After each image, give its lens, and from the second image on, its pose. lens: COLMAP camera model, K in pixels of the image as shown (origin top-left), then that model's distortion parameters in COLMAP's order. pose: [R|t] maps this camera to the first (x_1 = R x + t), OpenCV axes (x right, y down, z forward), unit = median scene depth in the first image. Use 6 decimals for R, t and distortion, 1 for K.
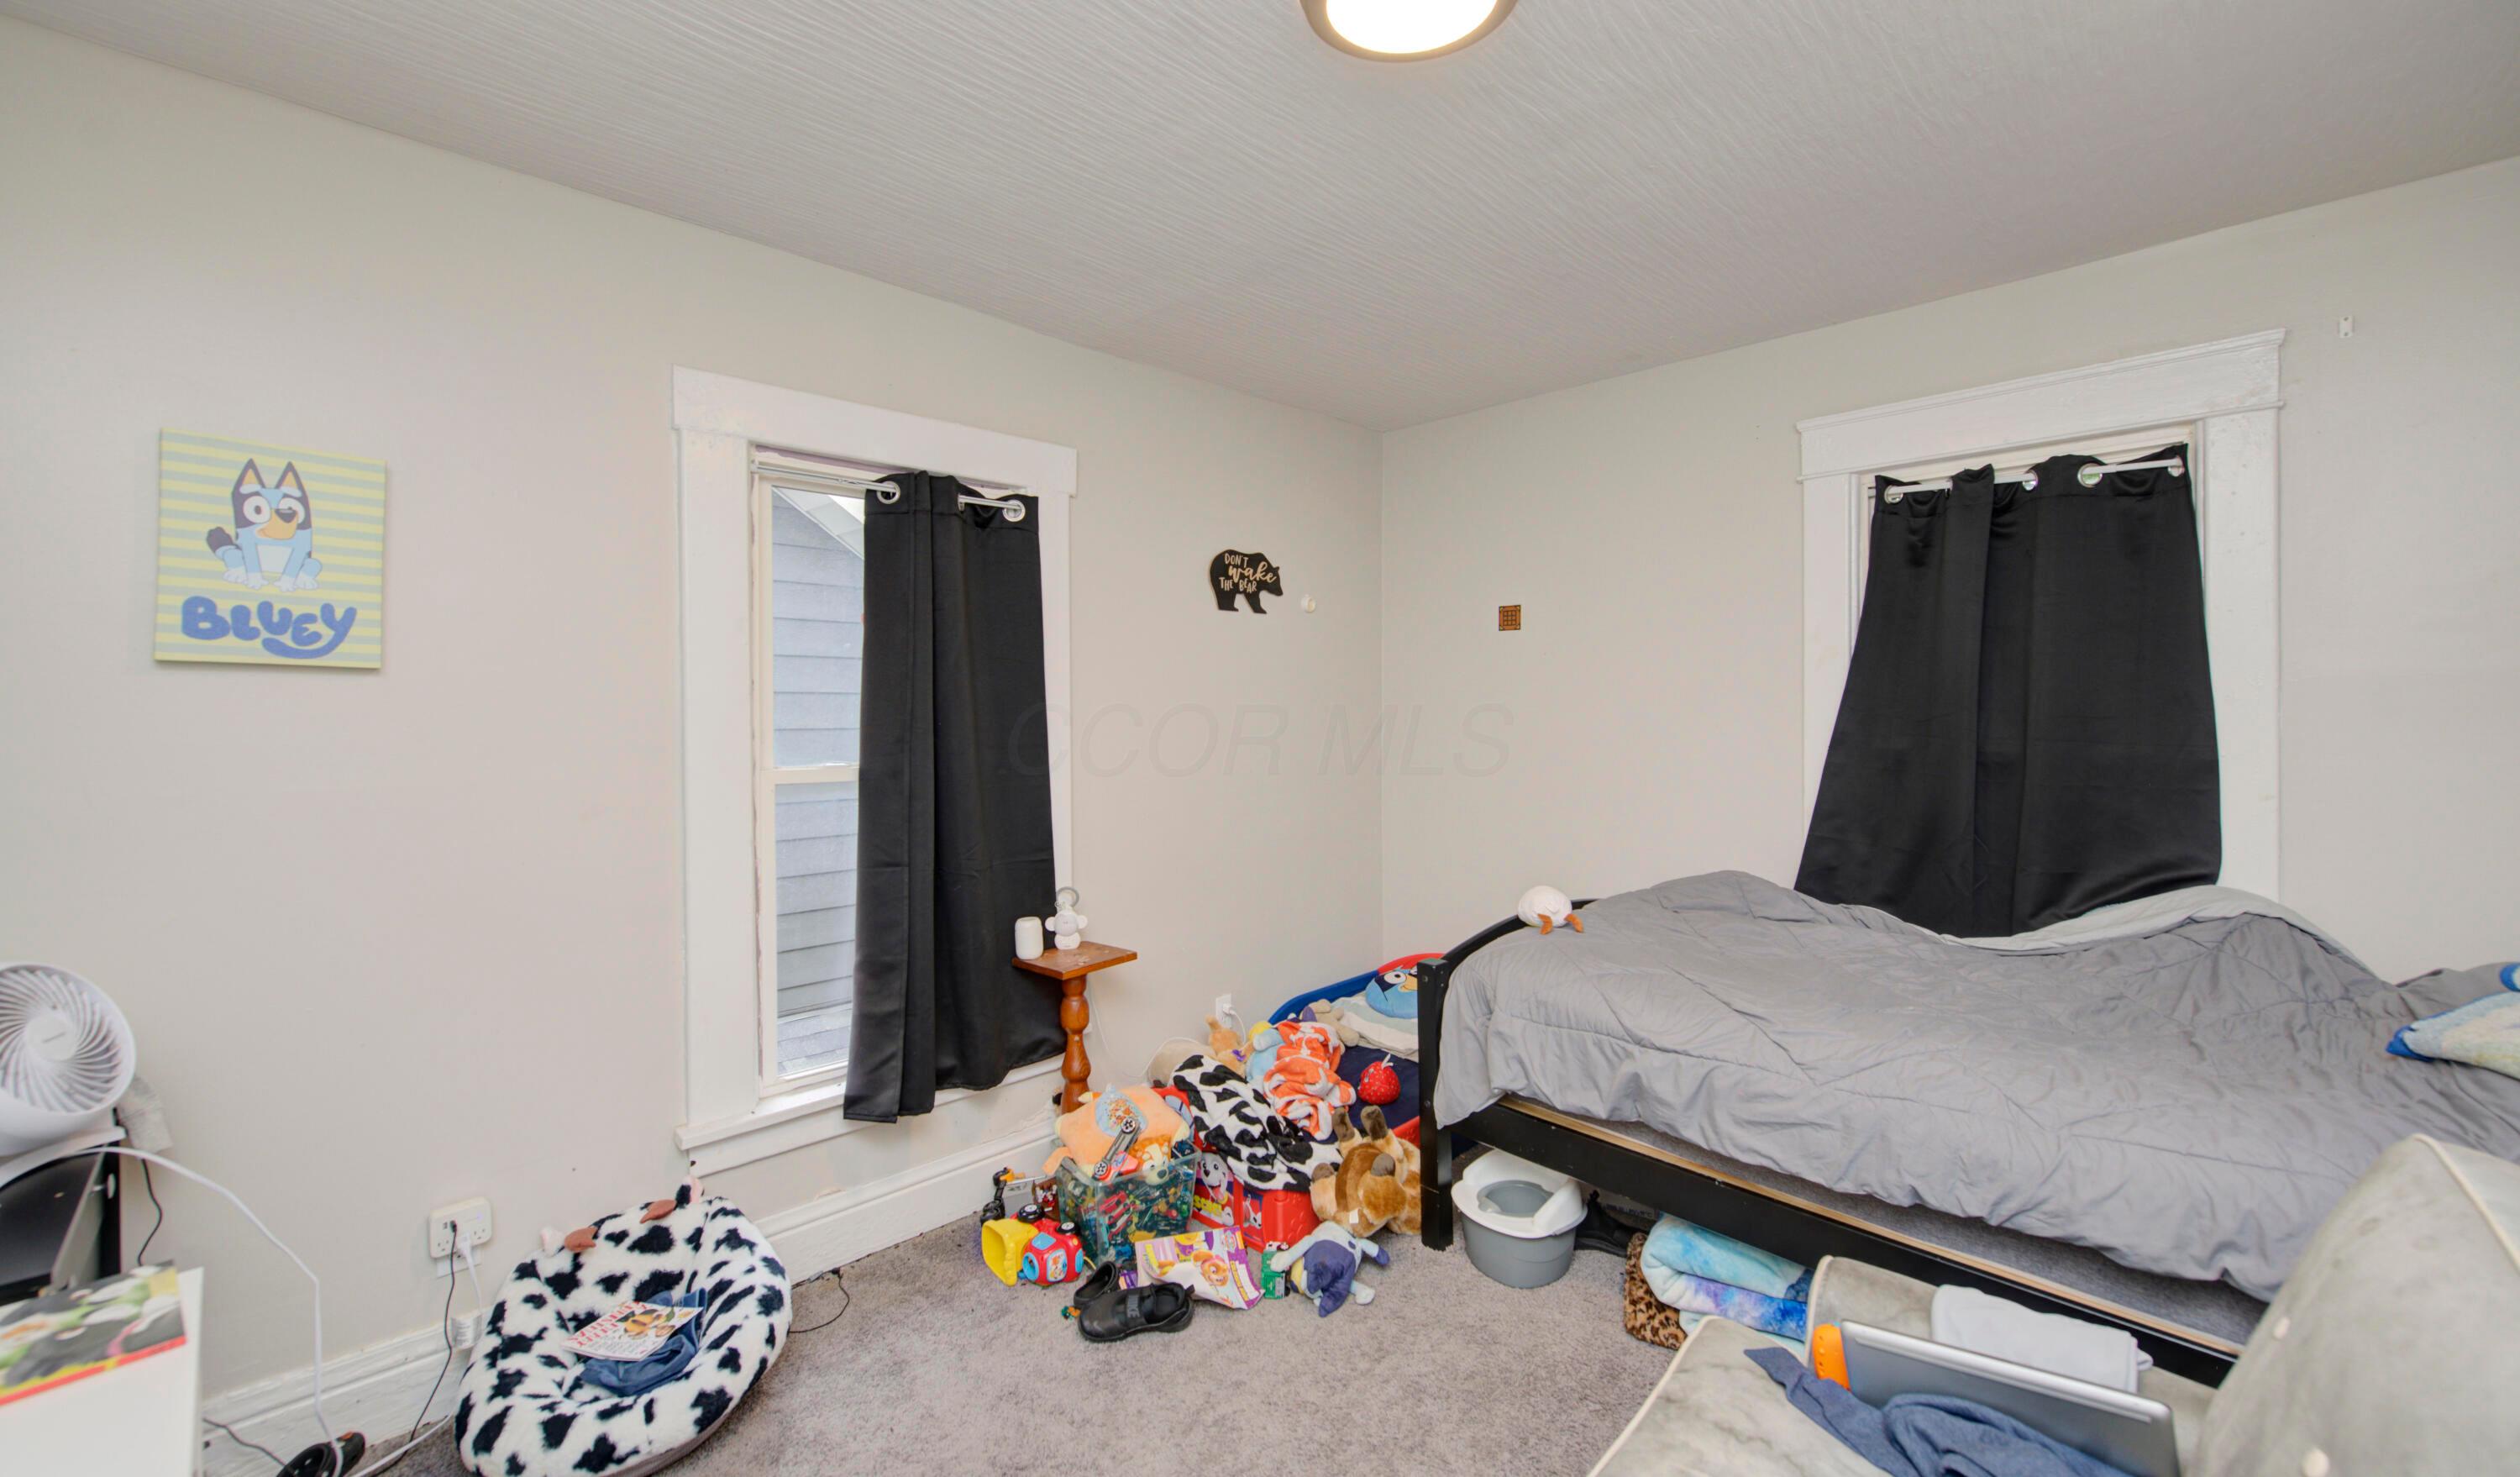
lens RADIAL K [[1020.1, 0, 1252.4], [0, 1020.1, 704.9], [0, 0, 1]] dist [-0.001450, -0.000195]
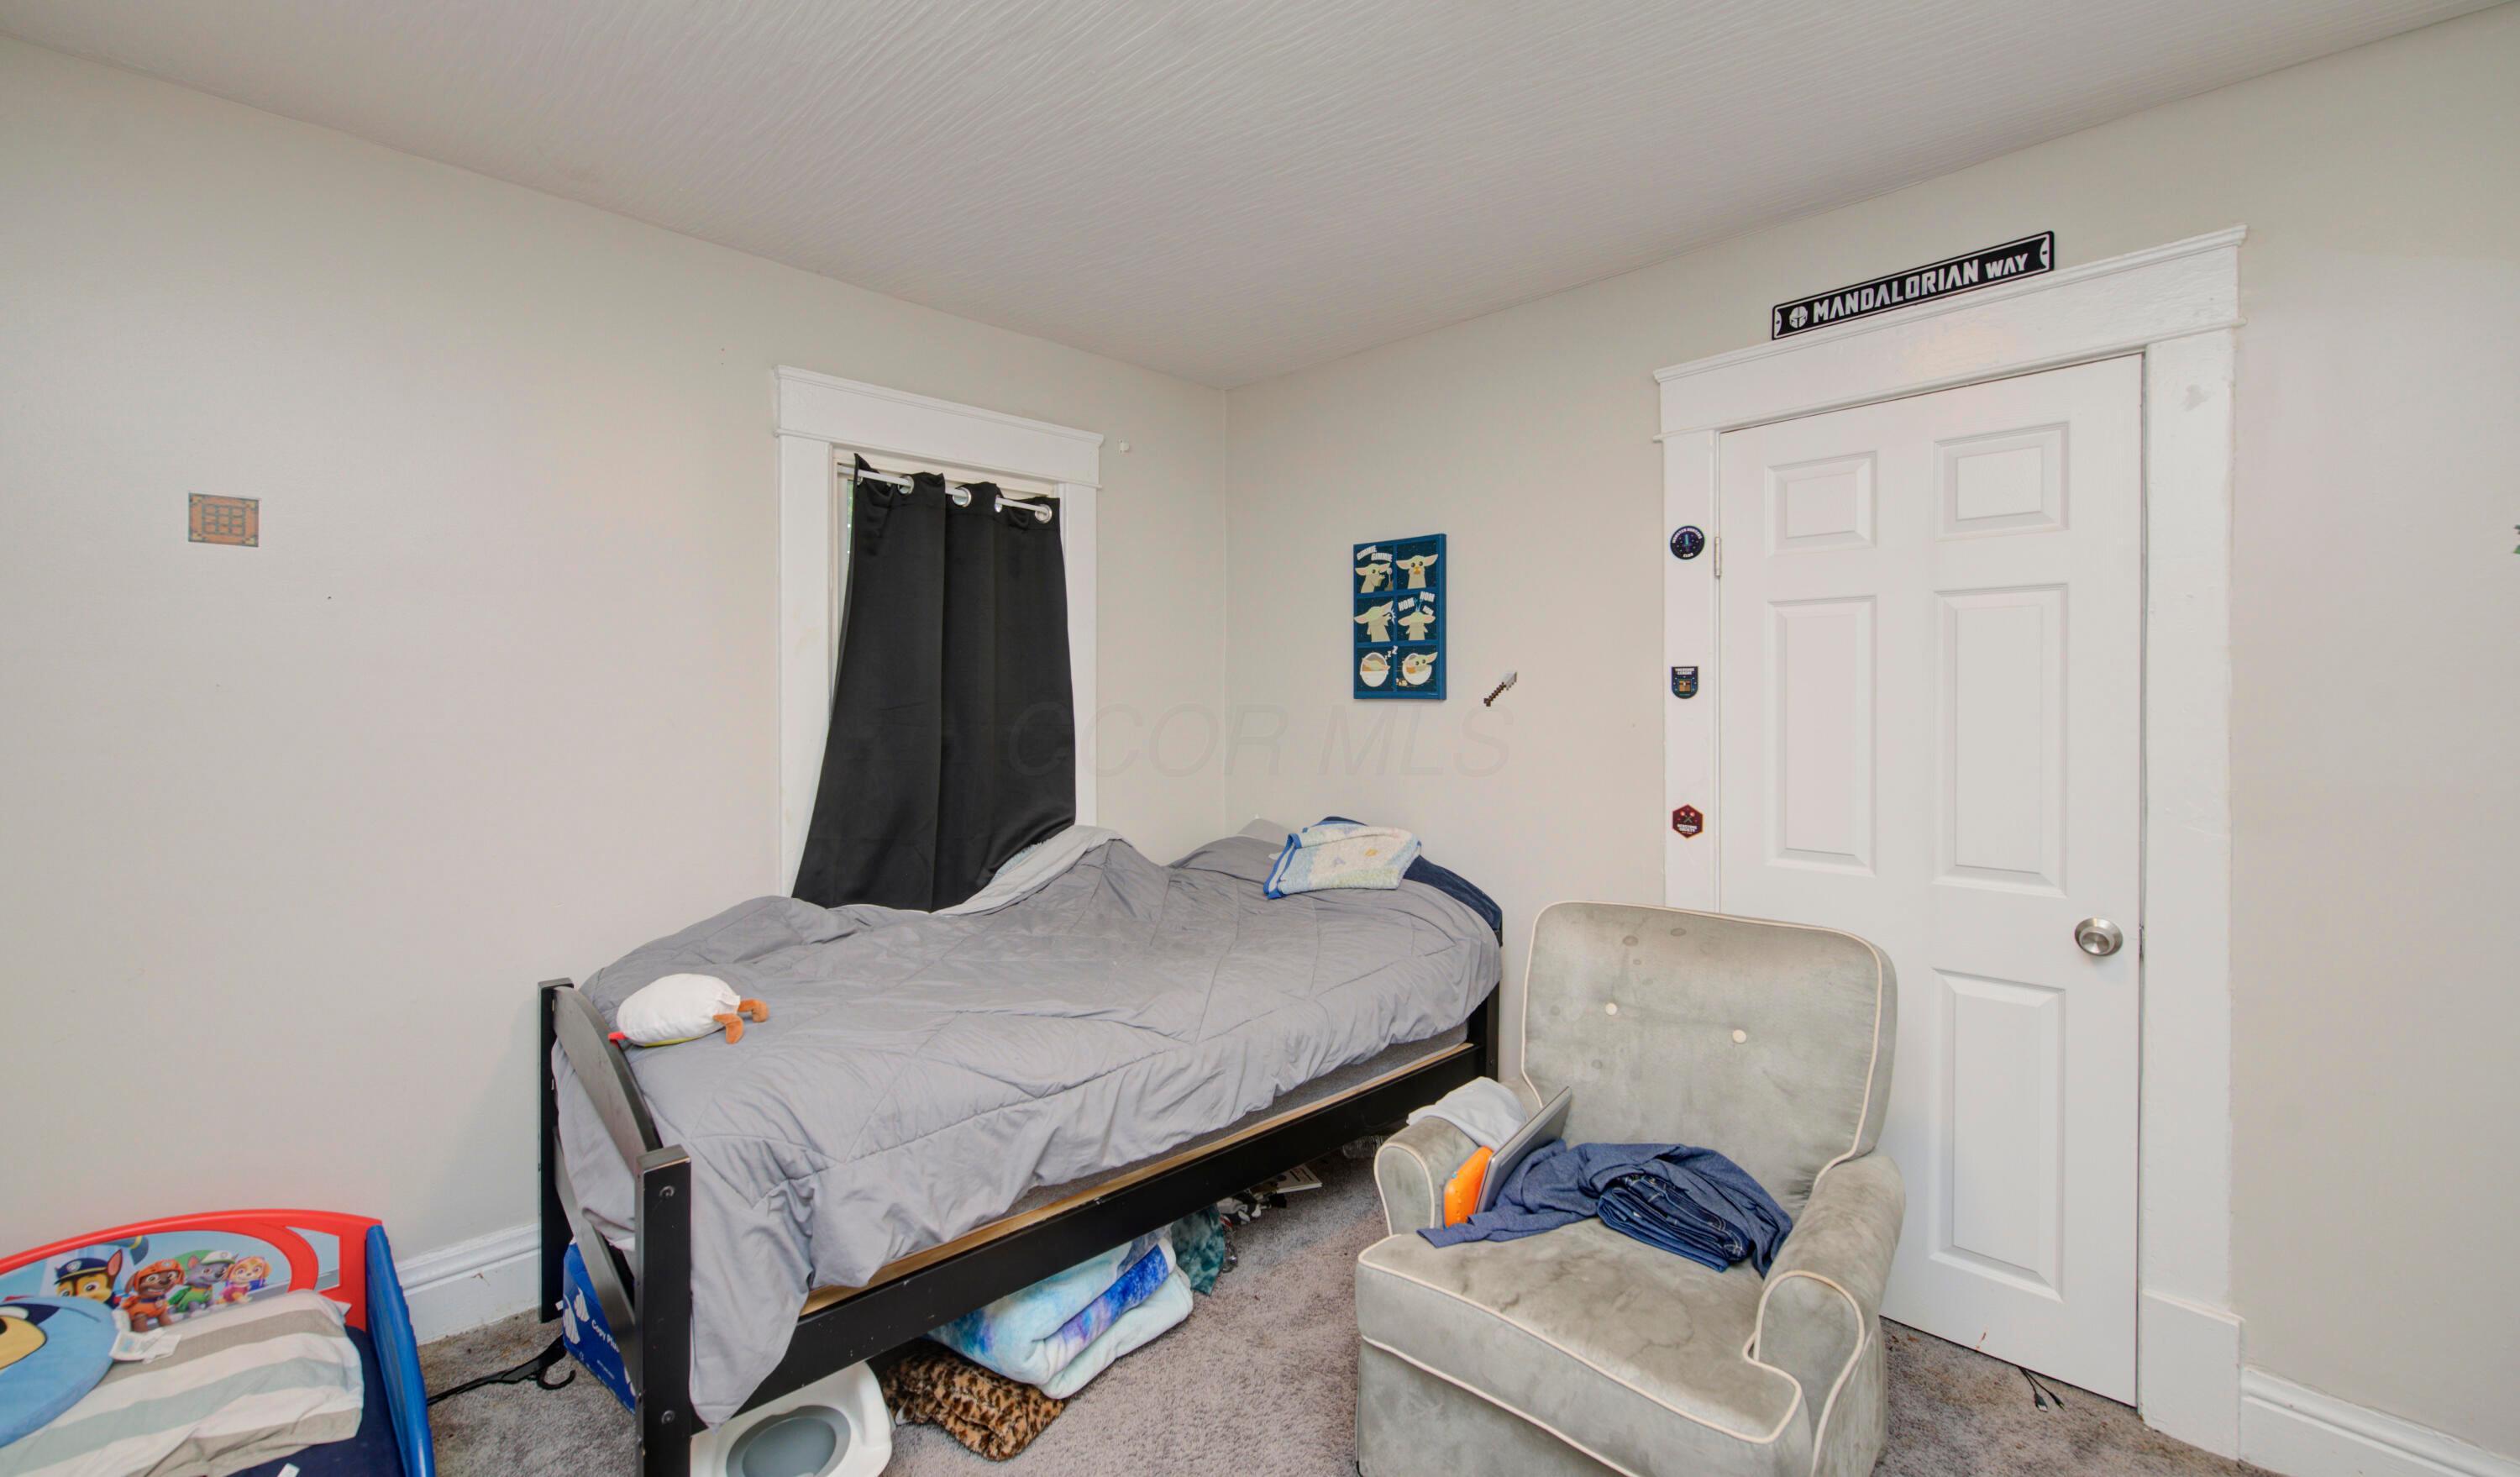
lens RADIAL K [[1020.1, 0, 1252.4], [0, 1020.1, 704.9], [0, 0, 1]] dist [-0.001450, -0.000195]
pose [[-0.029594, -0.009068, 0.999521, -0.409799], [-0.002512, 0.999956, 0.008998, 0.001464], [-0.999559, -0.002245, -0.029616, 0.749938]]
